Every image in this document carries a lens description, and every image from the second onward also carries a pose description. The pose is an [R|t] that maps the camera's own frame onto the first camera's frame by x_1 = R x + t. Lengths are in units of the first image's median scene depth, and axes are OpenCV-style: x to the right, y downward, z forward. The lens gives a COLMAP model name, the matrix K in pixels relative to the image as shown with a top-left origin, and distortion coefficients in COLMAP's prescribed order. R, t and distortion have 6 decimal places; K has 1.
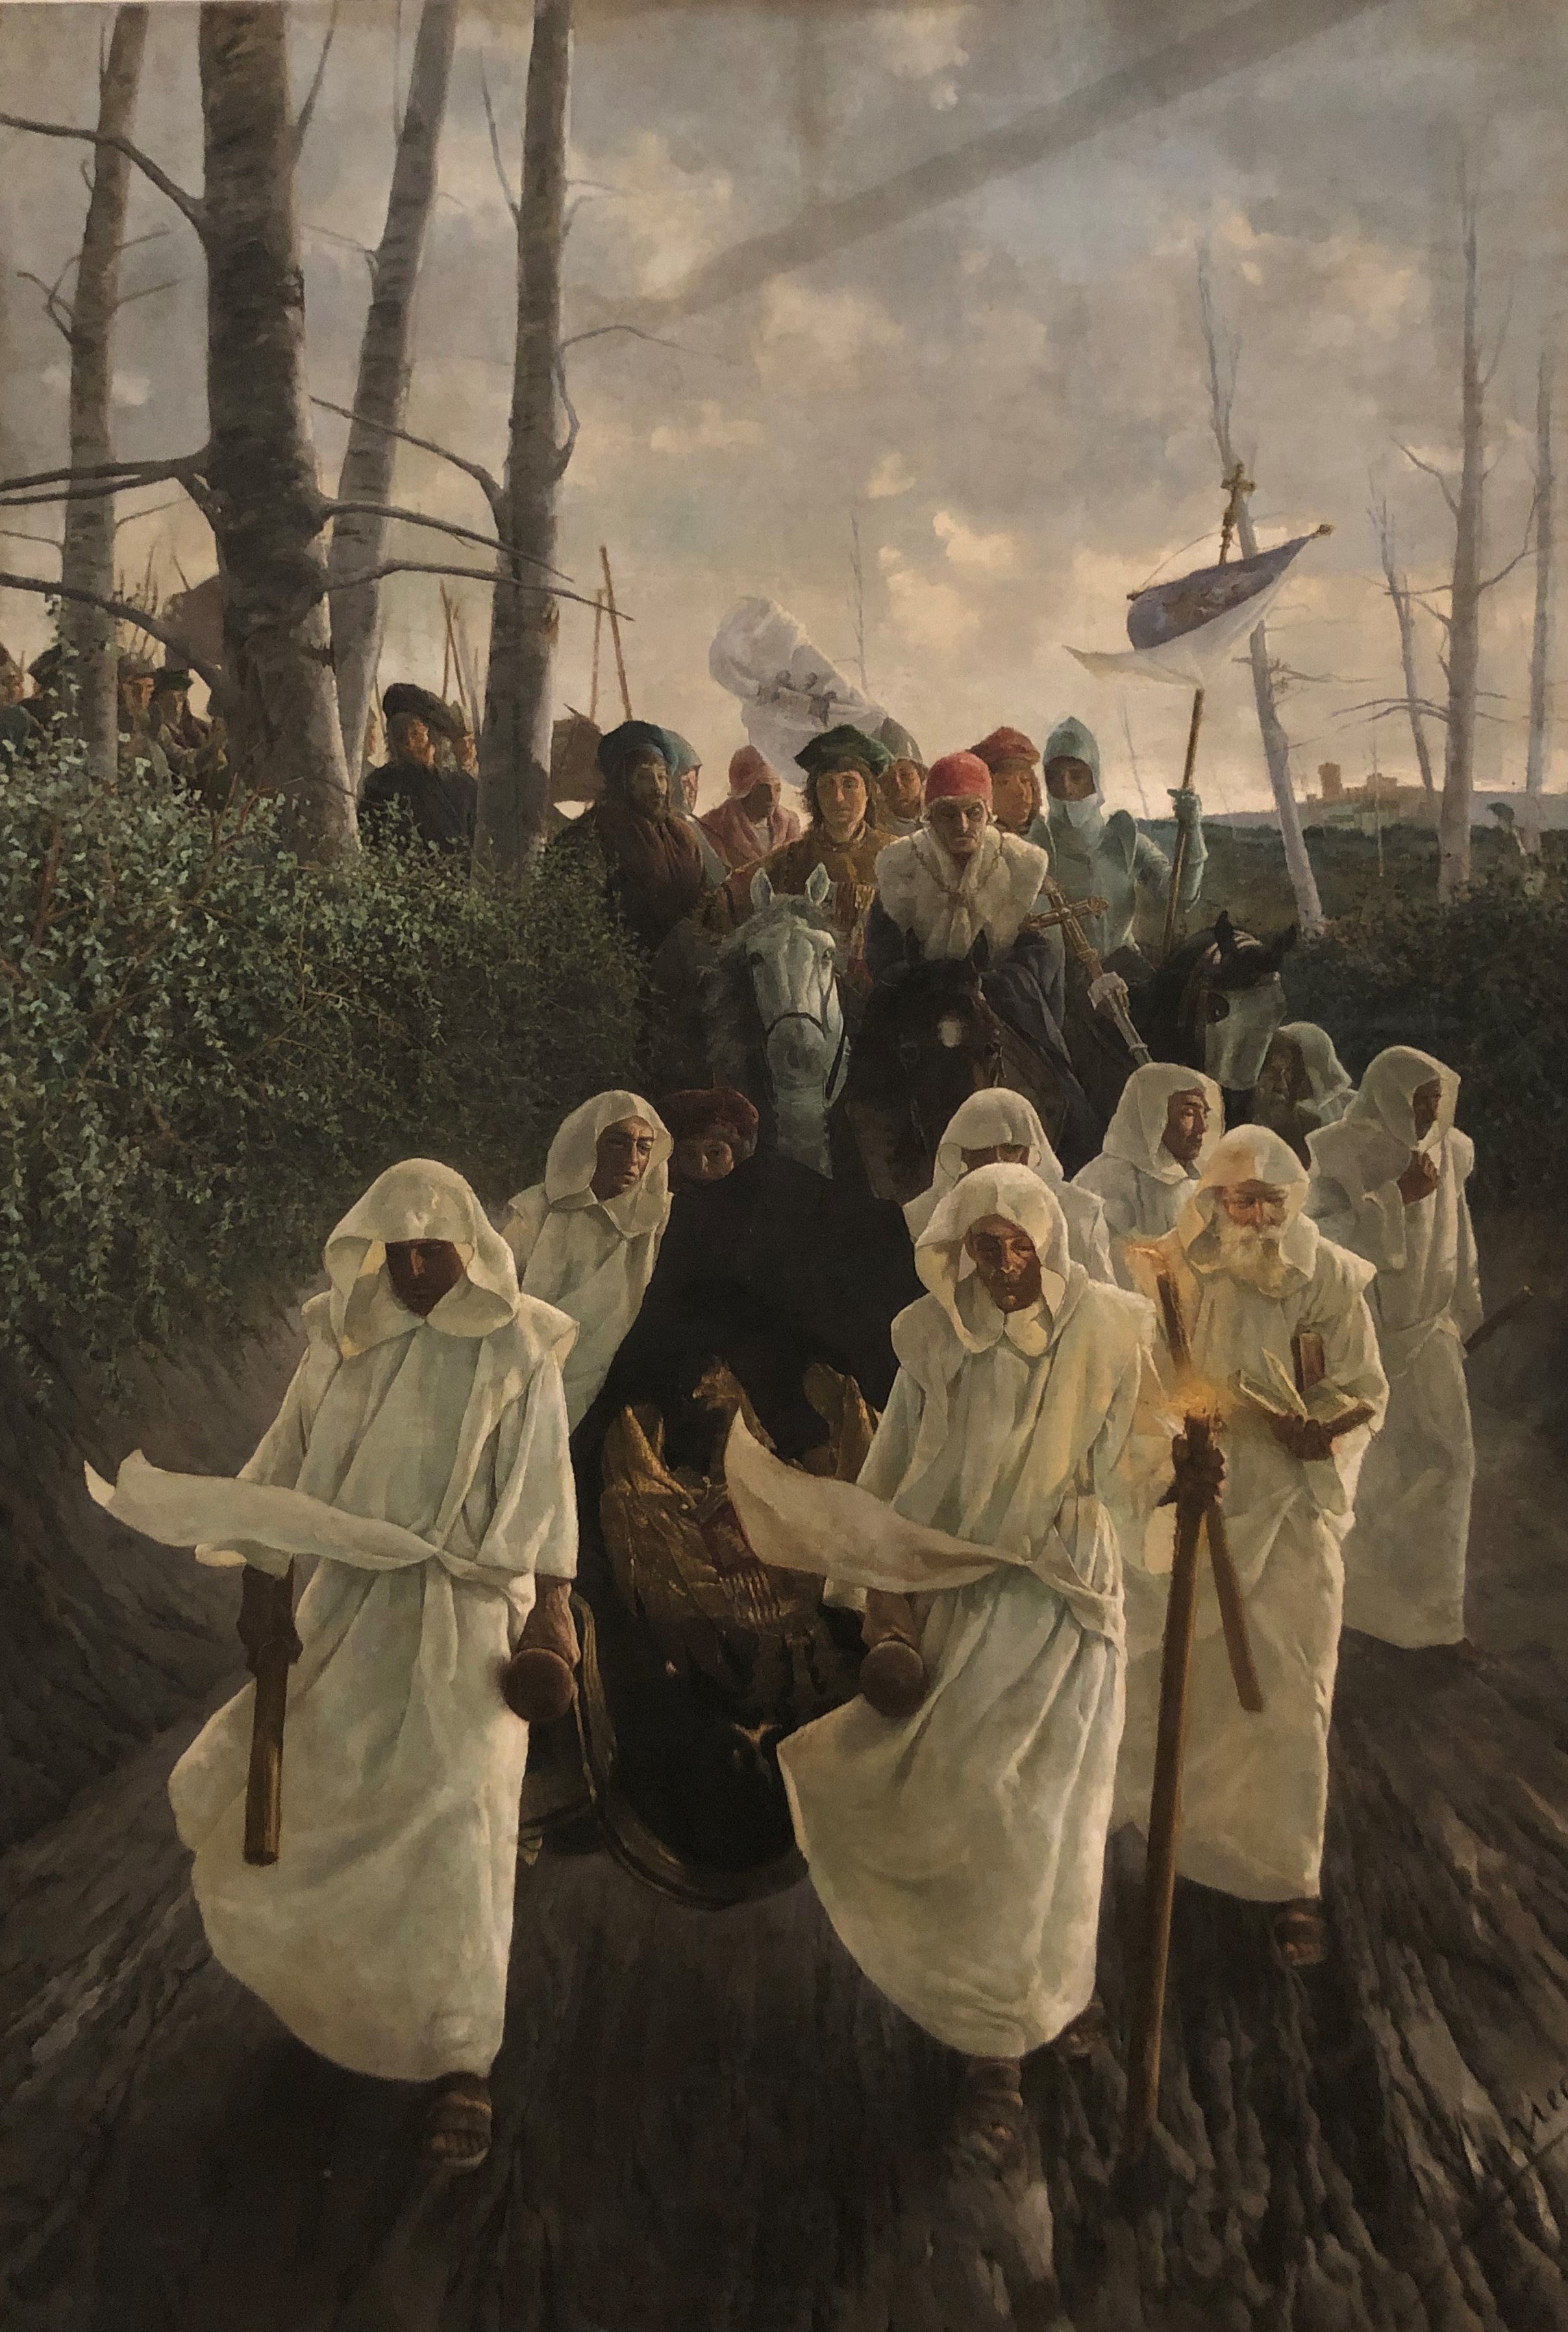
lens RADIAL K [[1853.8, 0, 776.4], [0, 1853.8, 1164.9], [0, 0, 1]] dist [-0.003860, -0.003734]
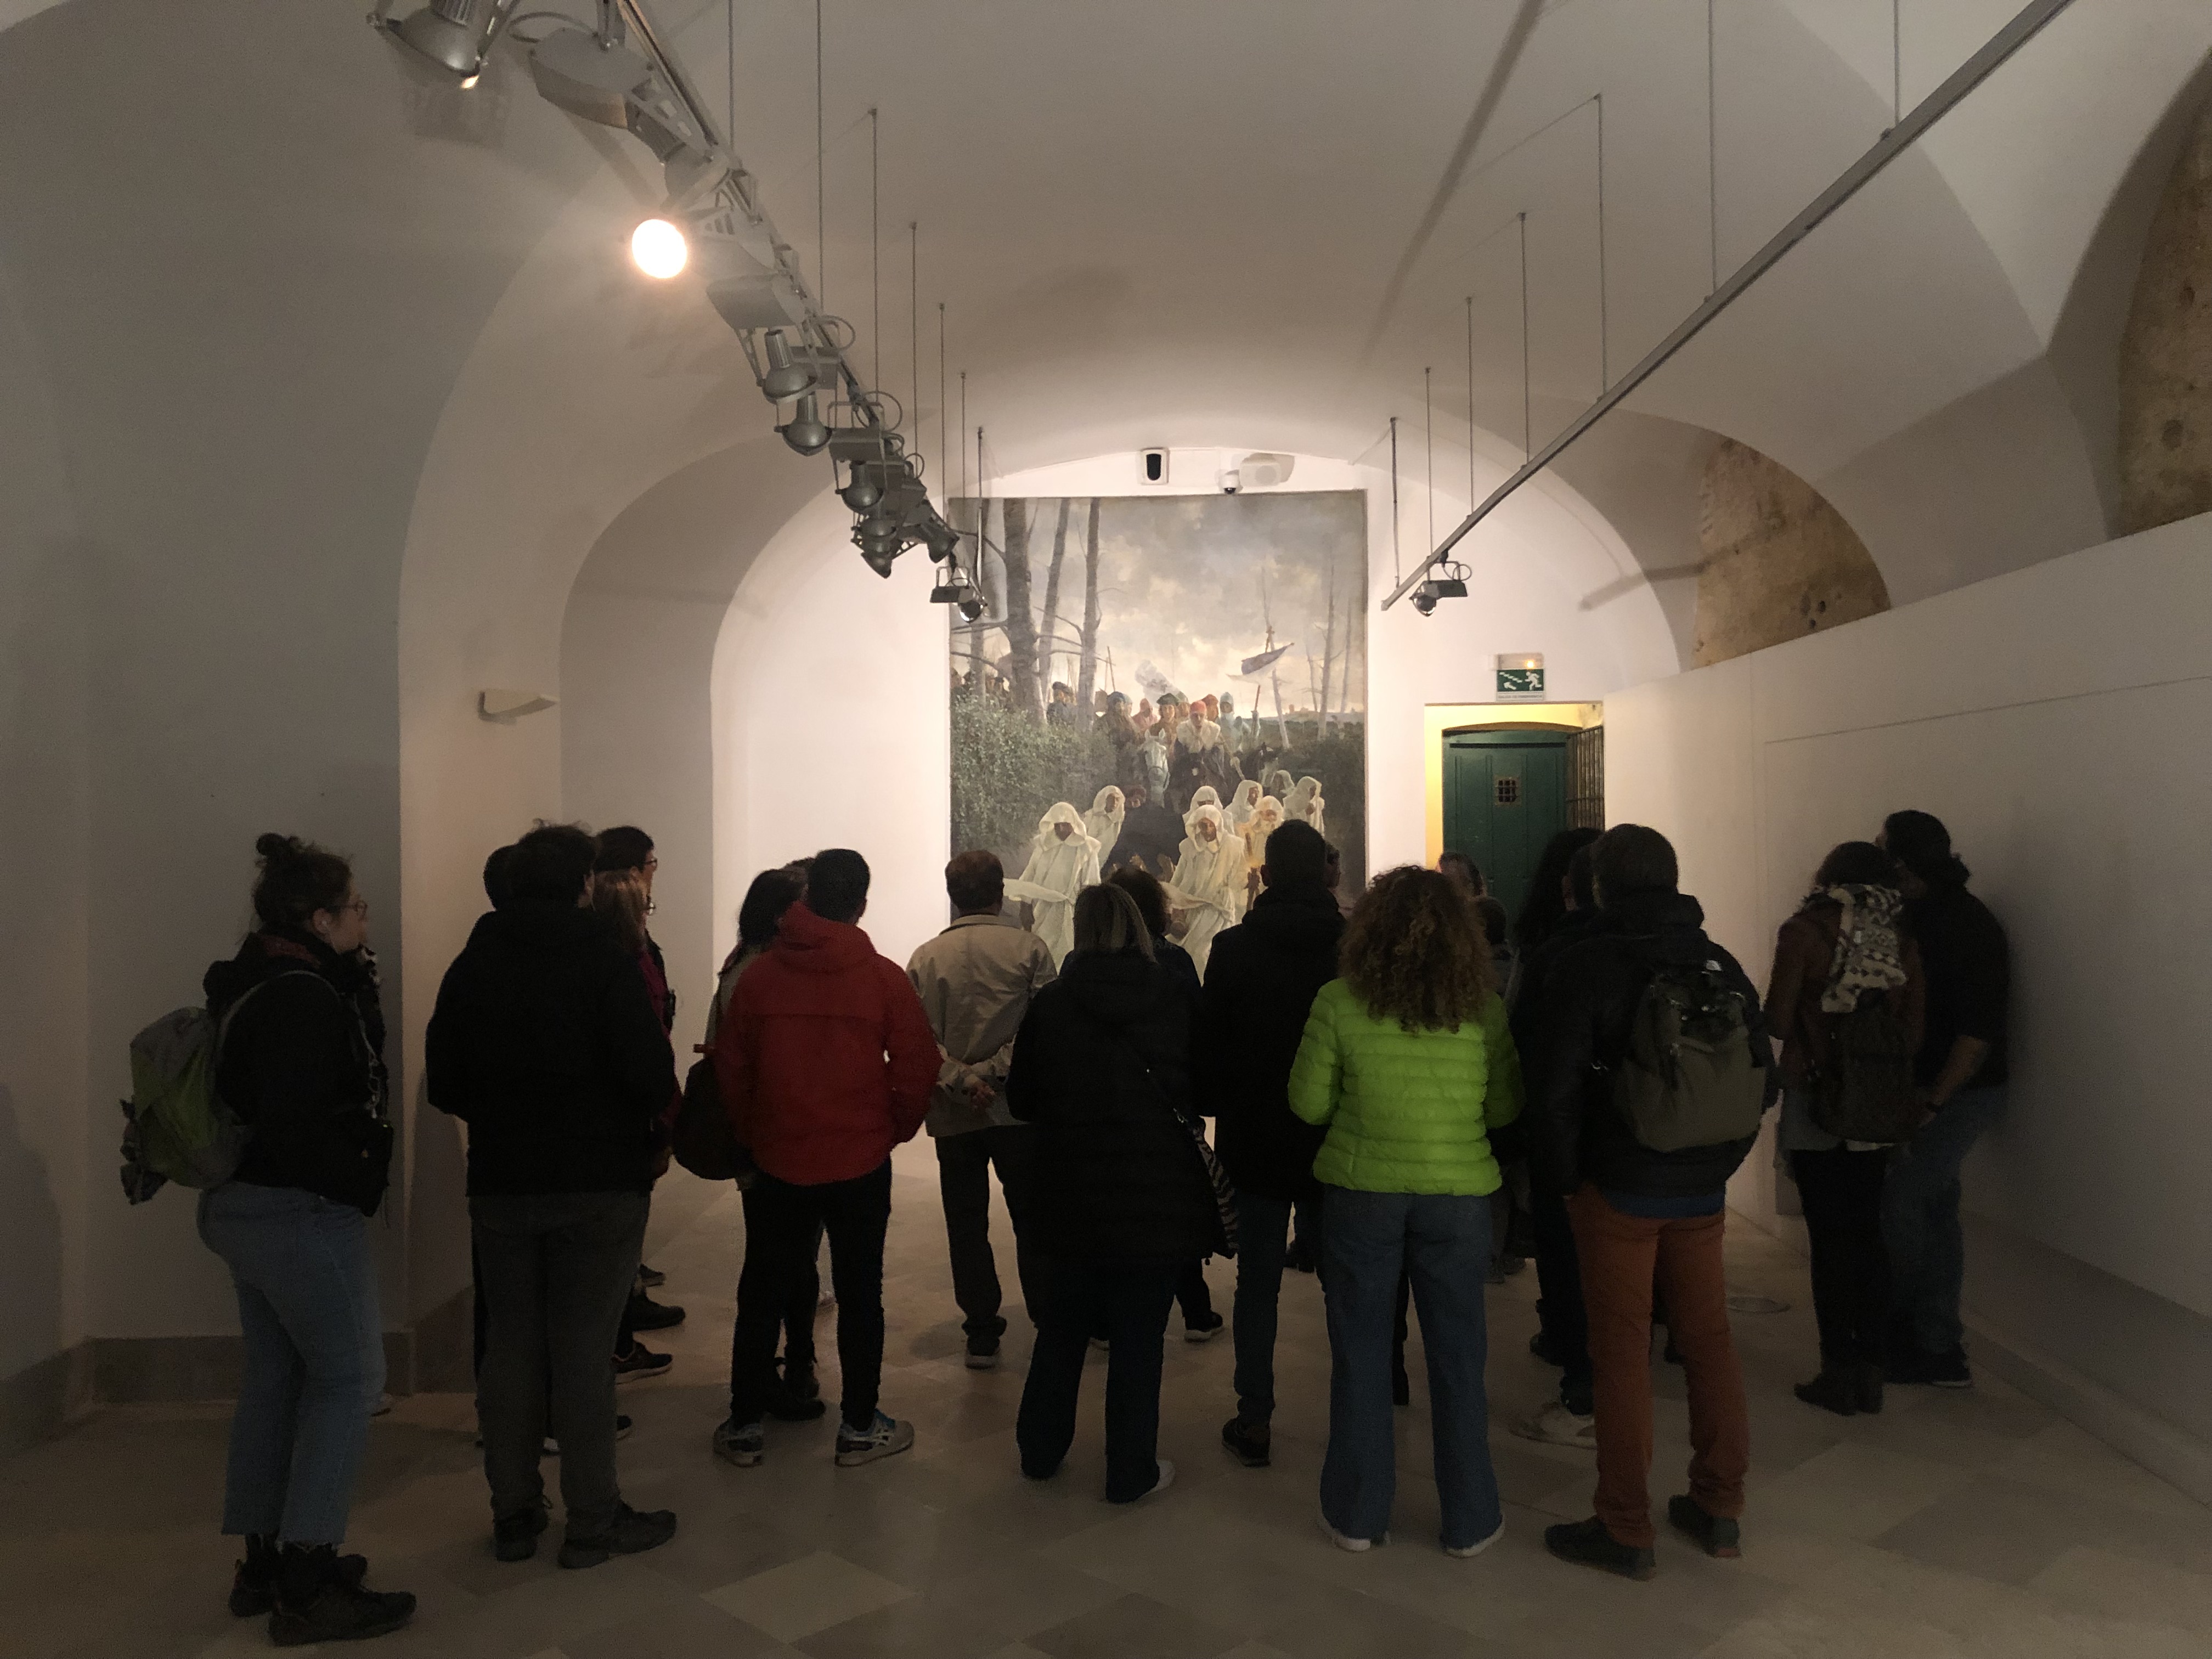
lens RADIAL K [[1805.2, 0, 1108.5], [0, 1805.2, 831.6], [0, 0, 1]] dist [0.005631, 0.000106]
pose [[0.999732, 0.011167, 0.020282, -0.168204], [-0.011574, 0.999732, 0.020049, -0.018514], [-0.020052, -0.020279, 0.999593, -2.858242]]
